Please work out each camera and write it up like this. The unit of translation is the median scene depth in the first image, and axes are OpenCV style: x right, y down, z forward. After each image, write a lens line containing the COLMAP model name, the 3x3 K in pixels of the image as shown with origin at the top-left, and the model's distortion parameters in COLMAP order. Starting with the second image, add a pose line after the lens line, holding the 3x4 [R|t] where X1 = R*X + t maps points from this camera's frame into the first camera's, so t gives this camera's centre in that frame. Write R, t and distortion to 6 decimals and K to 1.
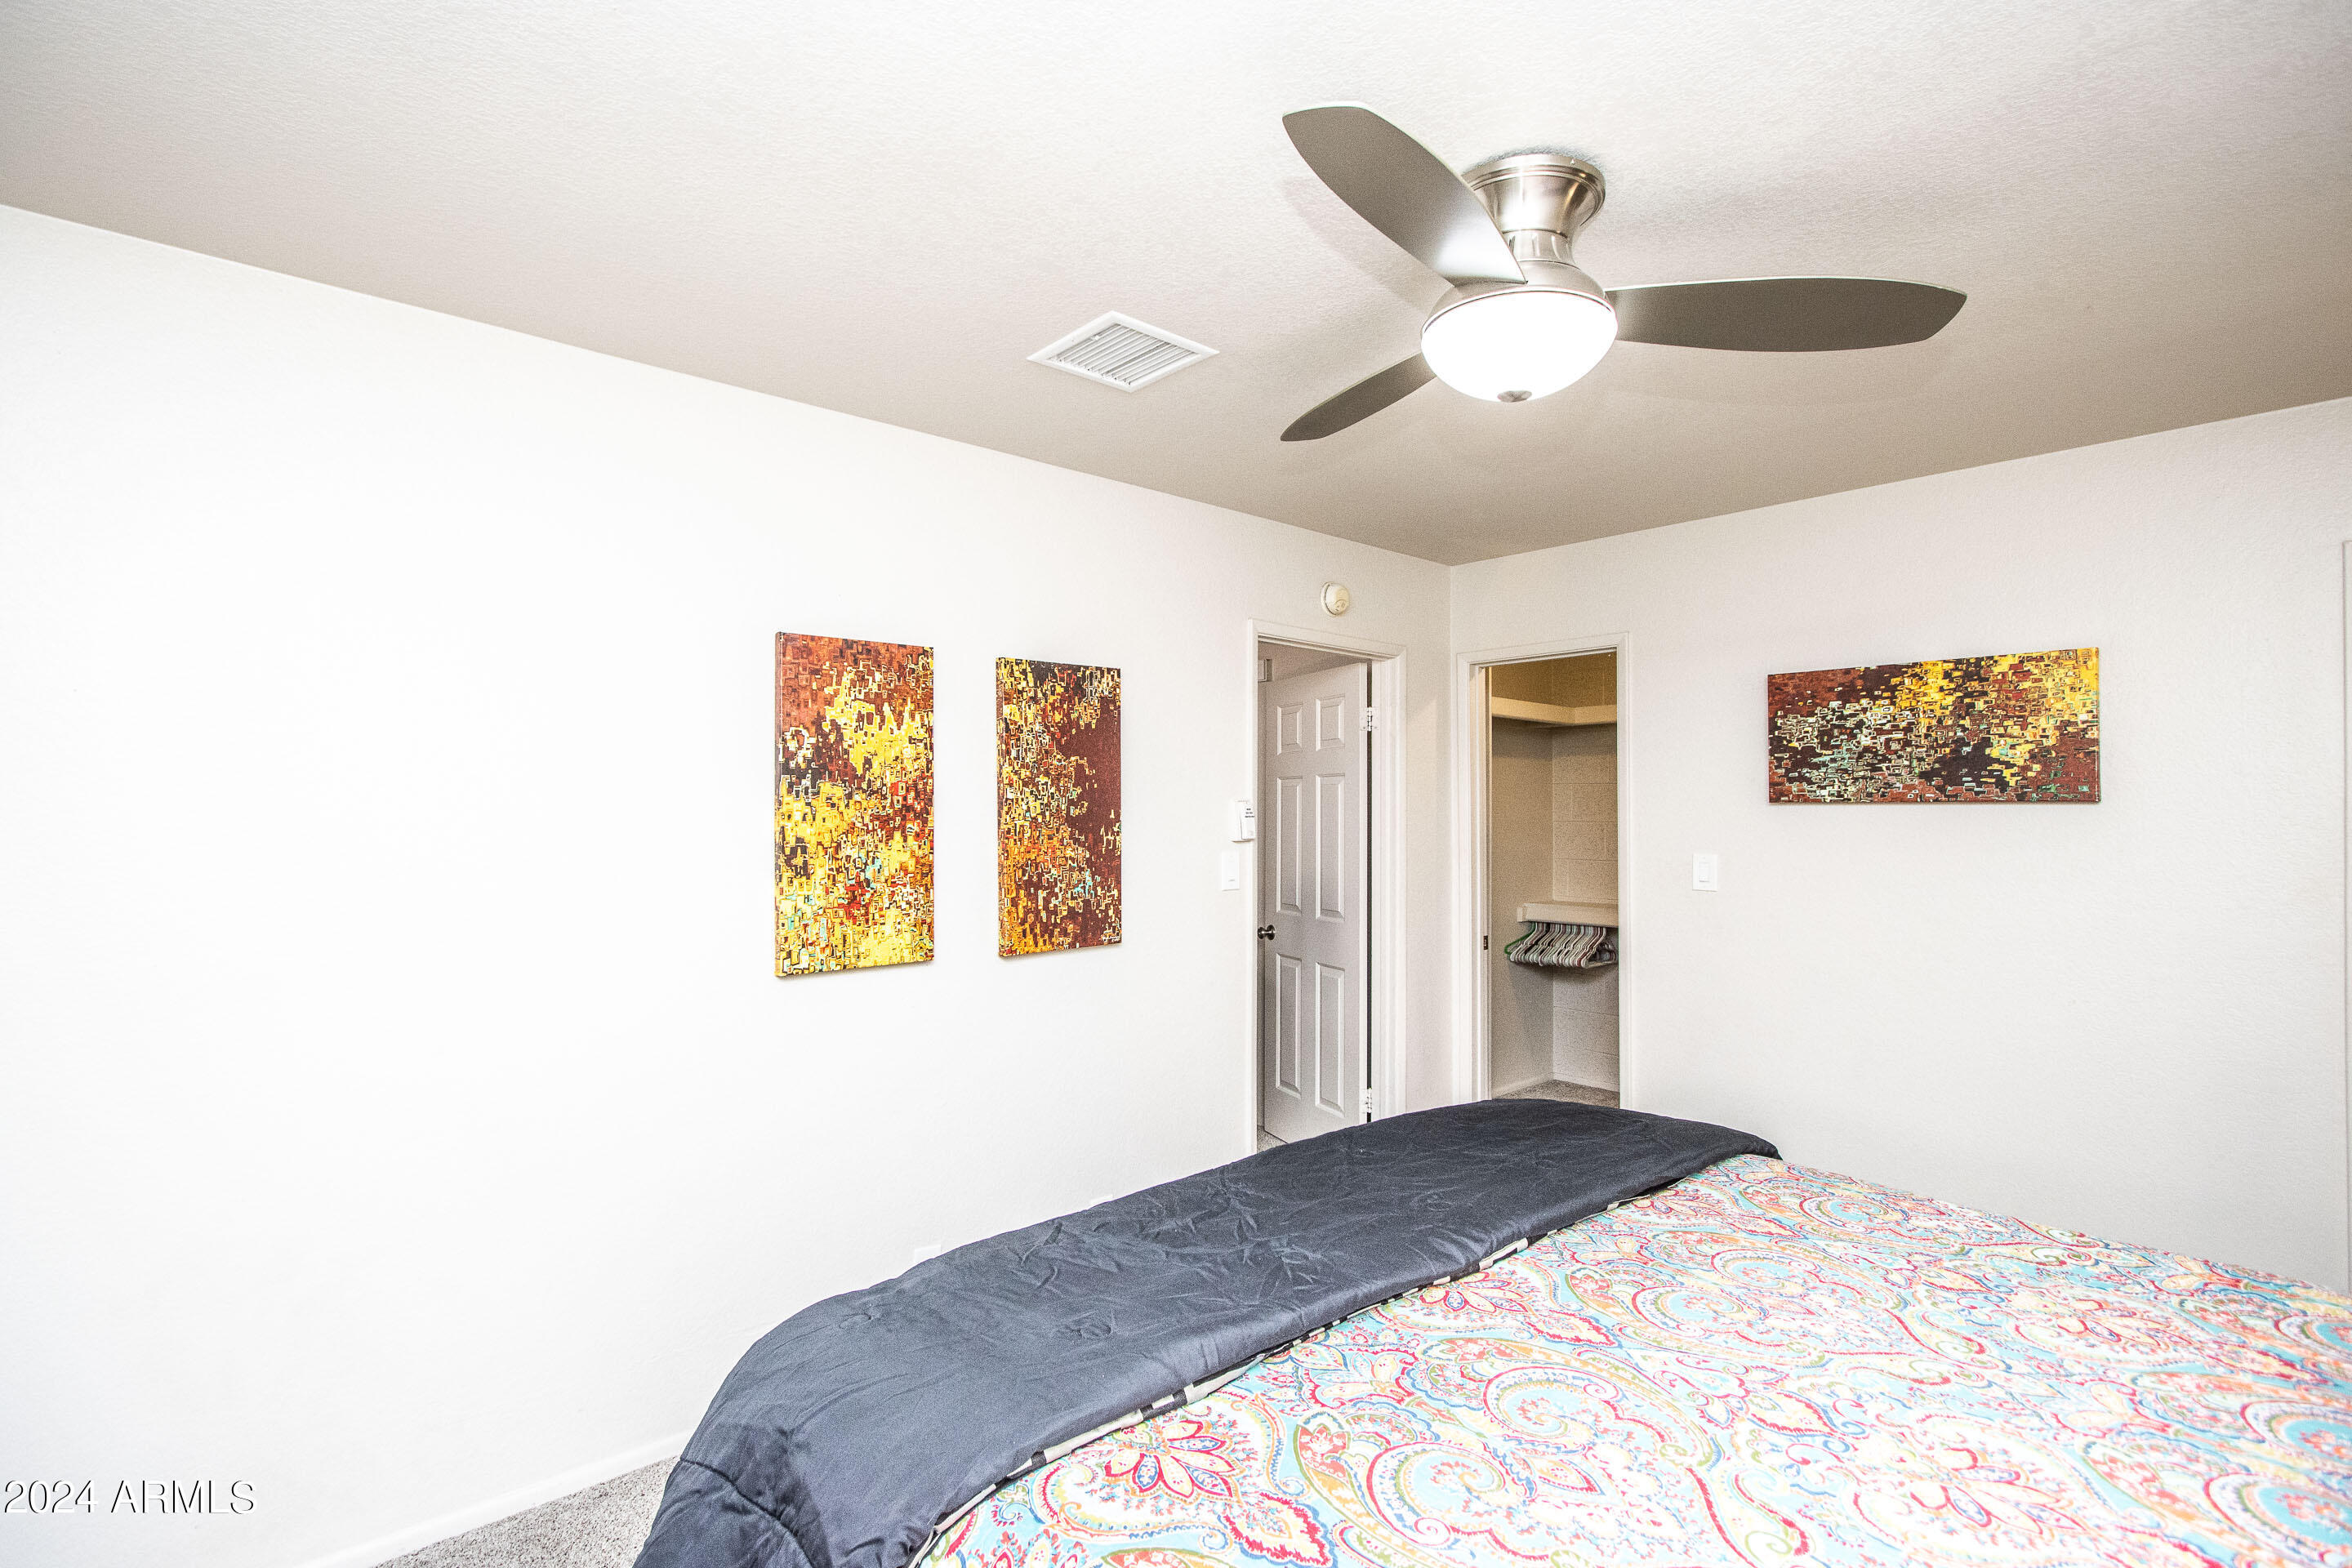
lens RADIAL K [[1115.9, 0, 1176.0], [0, 1115.9, 784.0], [0, 0, 1]] dist [-0.016804, 0.000851]
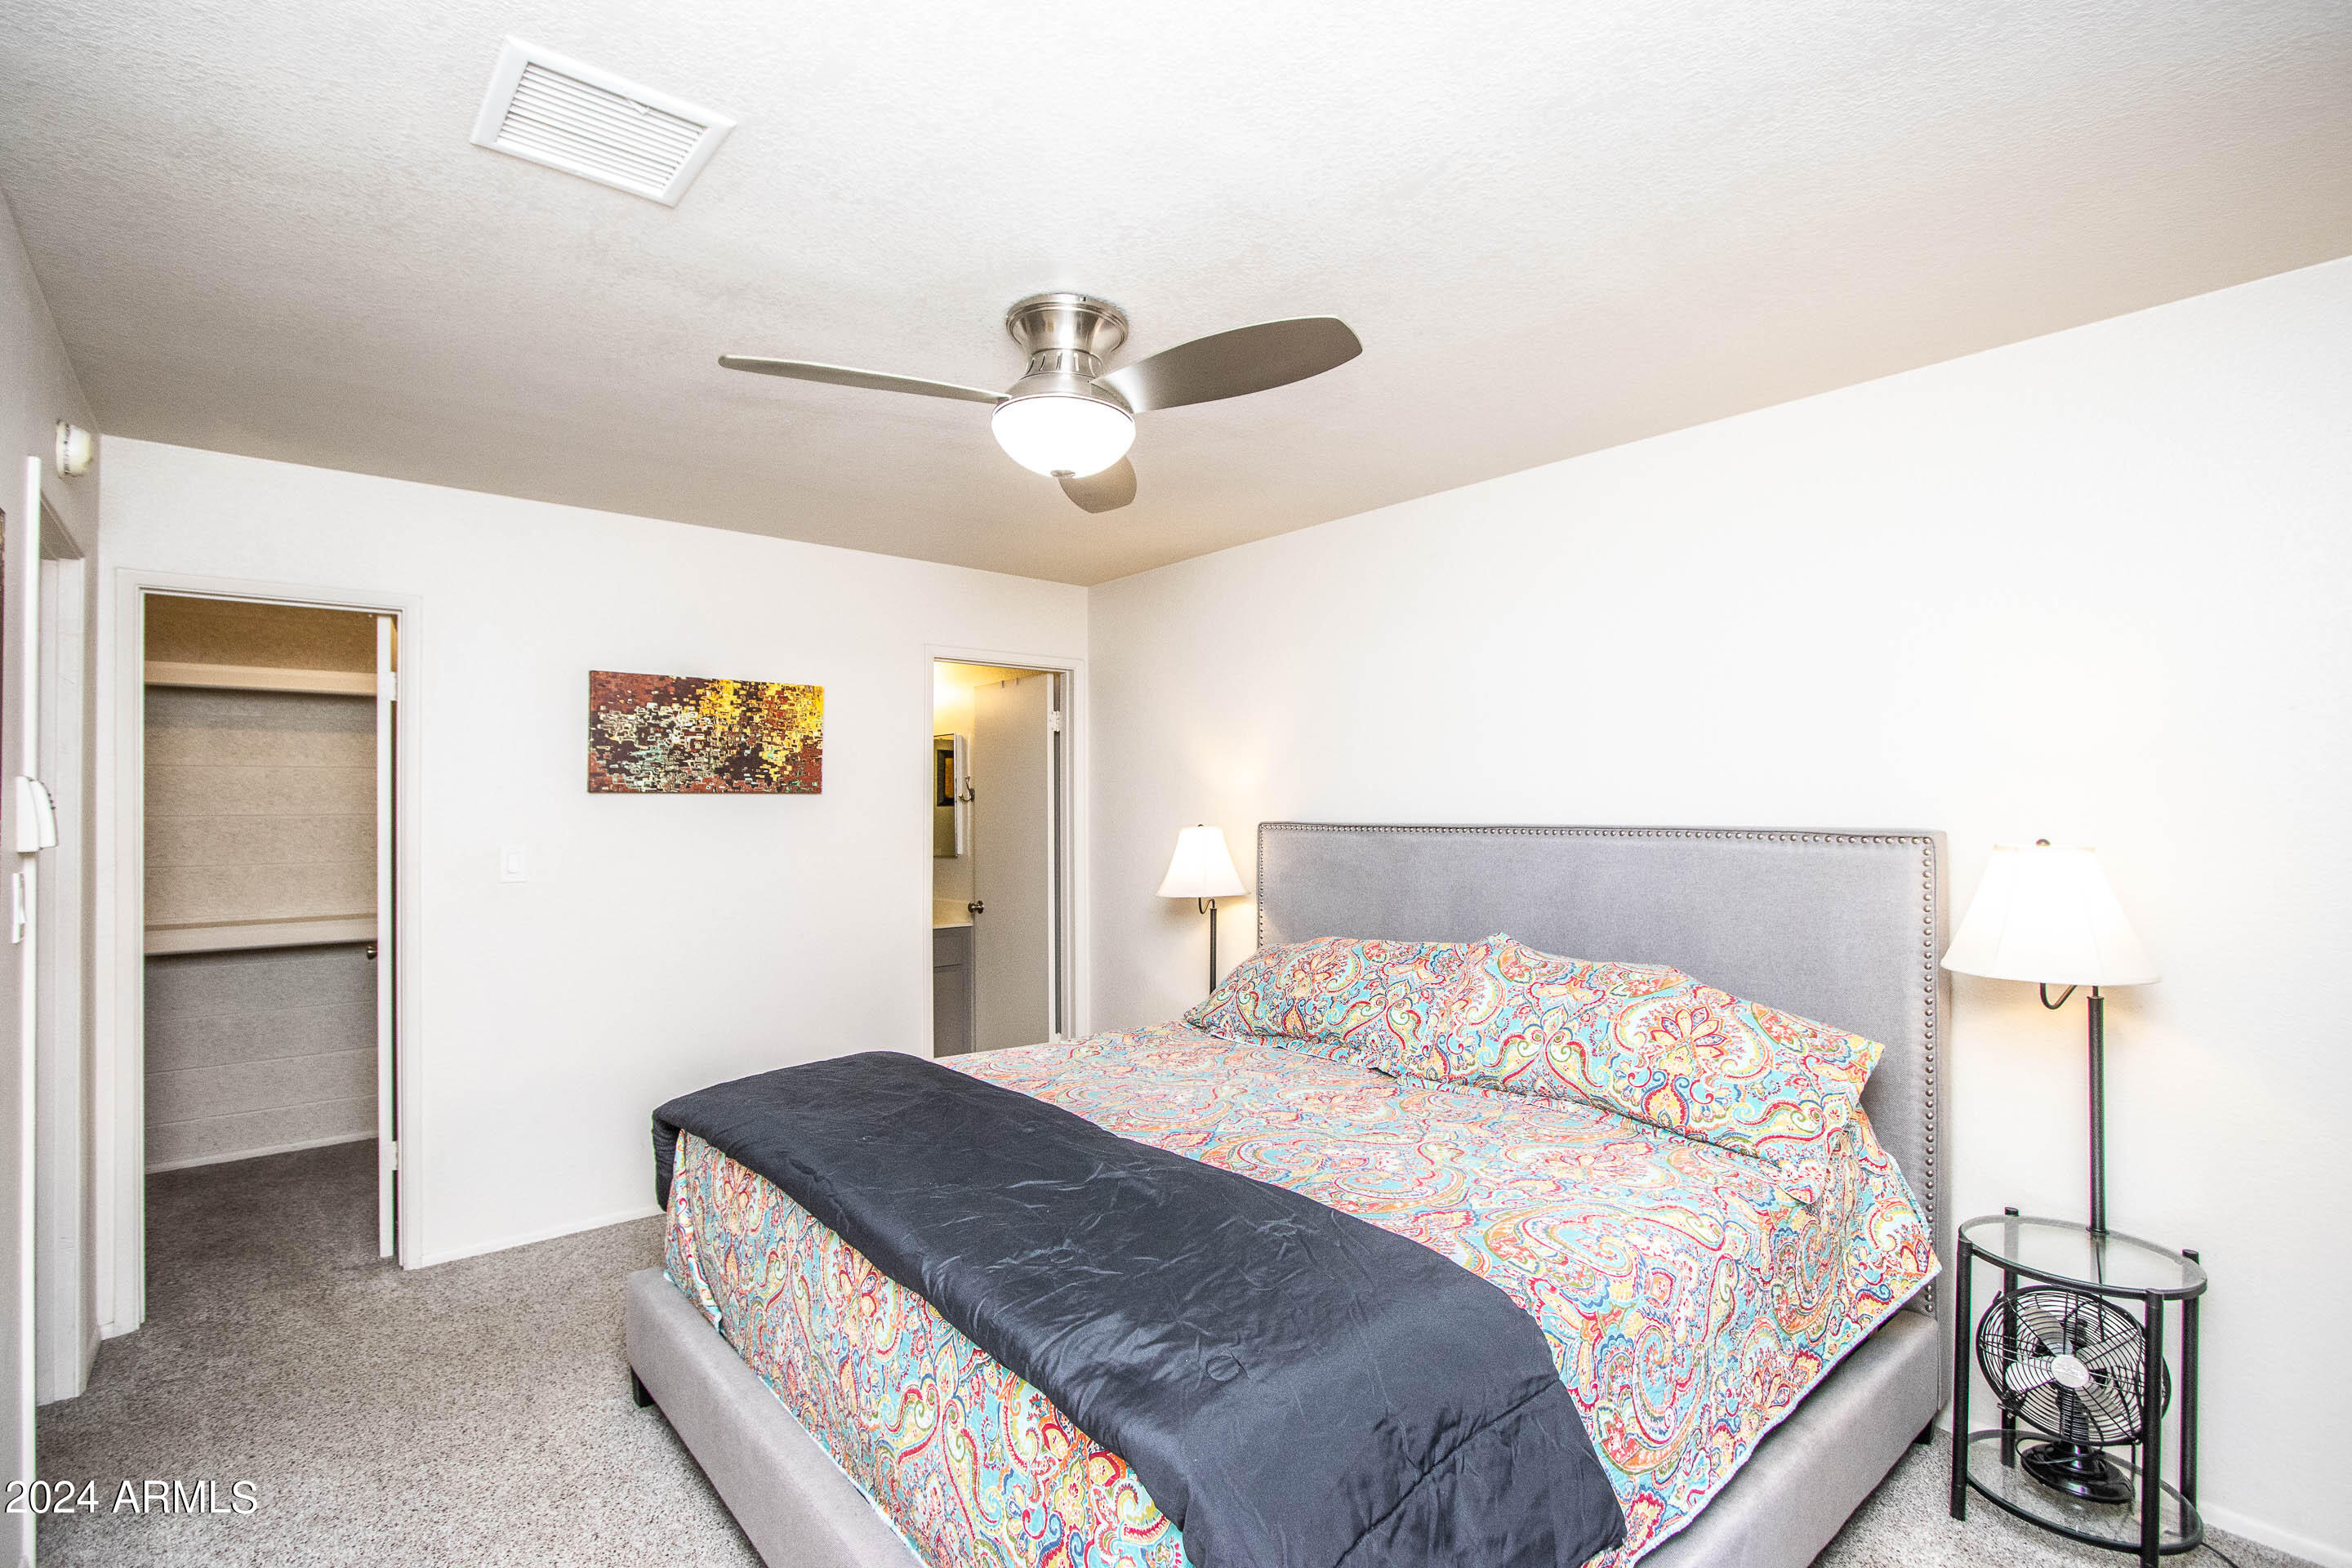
lens RADIAL K [[1115.9, 0, 1176.0], [0, 1115.9, 784.0], [0, 0, 1]] dist [-0.016804, 0.000851]
pose [[0.003466, 0.013357, 0.999905, -0.582812], [-0.023811, 0.999628, -0.013271, 0.011335], [-0.999710, -0.023763, 0.003783, 0.500157]]
